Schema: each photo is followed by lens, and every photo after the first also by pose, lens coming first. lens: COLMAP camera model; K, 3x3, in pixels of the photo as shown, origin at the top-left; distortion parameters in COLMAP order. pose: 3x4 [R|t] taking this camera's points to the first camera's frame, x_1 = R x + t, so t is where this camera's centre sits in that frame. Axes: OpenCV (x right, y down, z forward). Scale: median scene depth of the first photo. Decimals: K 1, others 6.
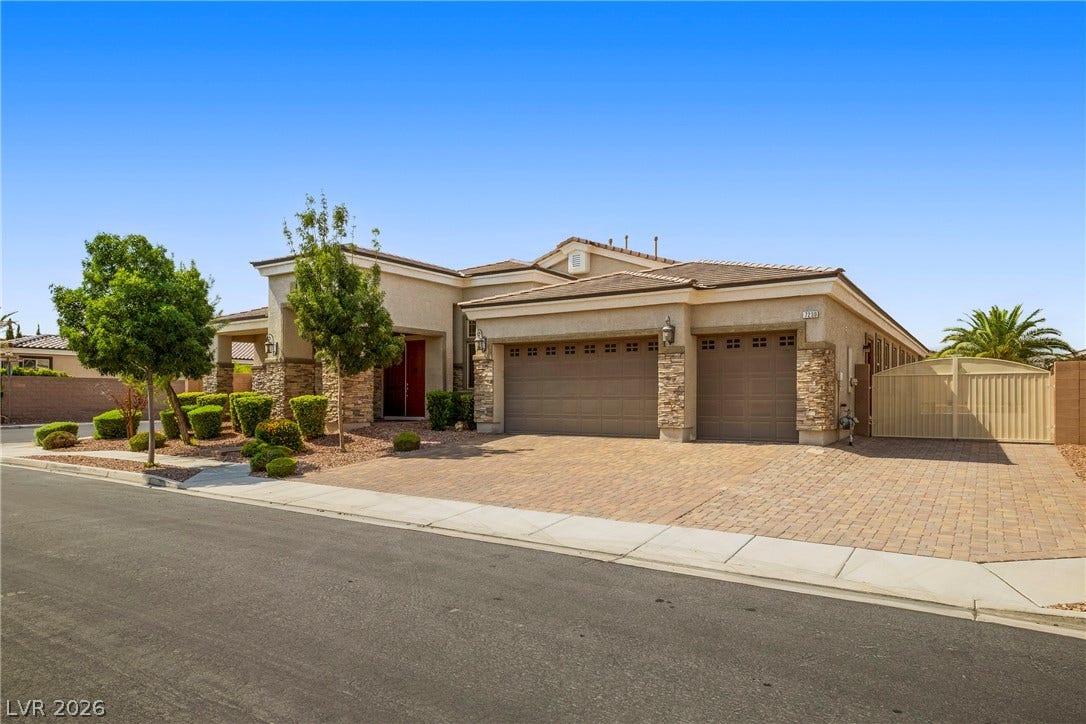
lens RADIAL K [[672.1, 0, 545.6], [0, 672.1, 387.8], [0, 0, 1]] dist [-0.000342, 0.000148]
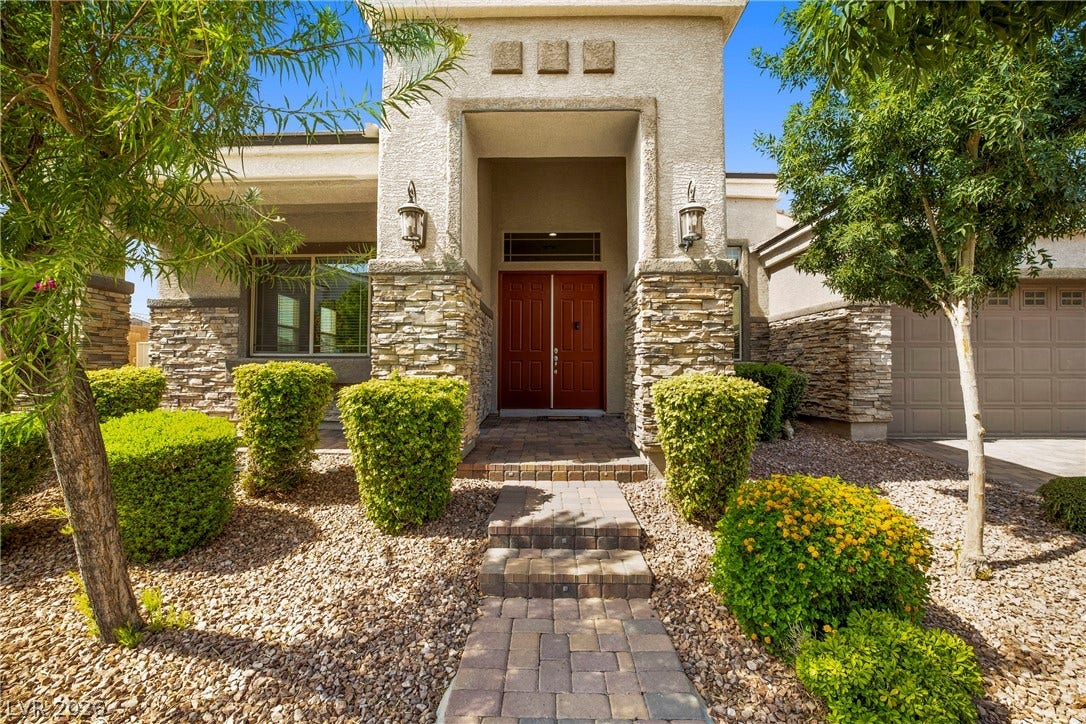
lens RADIAL K [[458.0, 0, 543.0], [0, 458.0, 362.0], [0, 0, 1]] dist [-0.028175, -0.000020]
pose [[0.839993, 0.009380, 0.542516, -0.510500], [-0.008648, 0.999955, -0.003900, 0.007039], [-0.542528, -0.001416, 0.840037, 0.845697]]
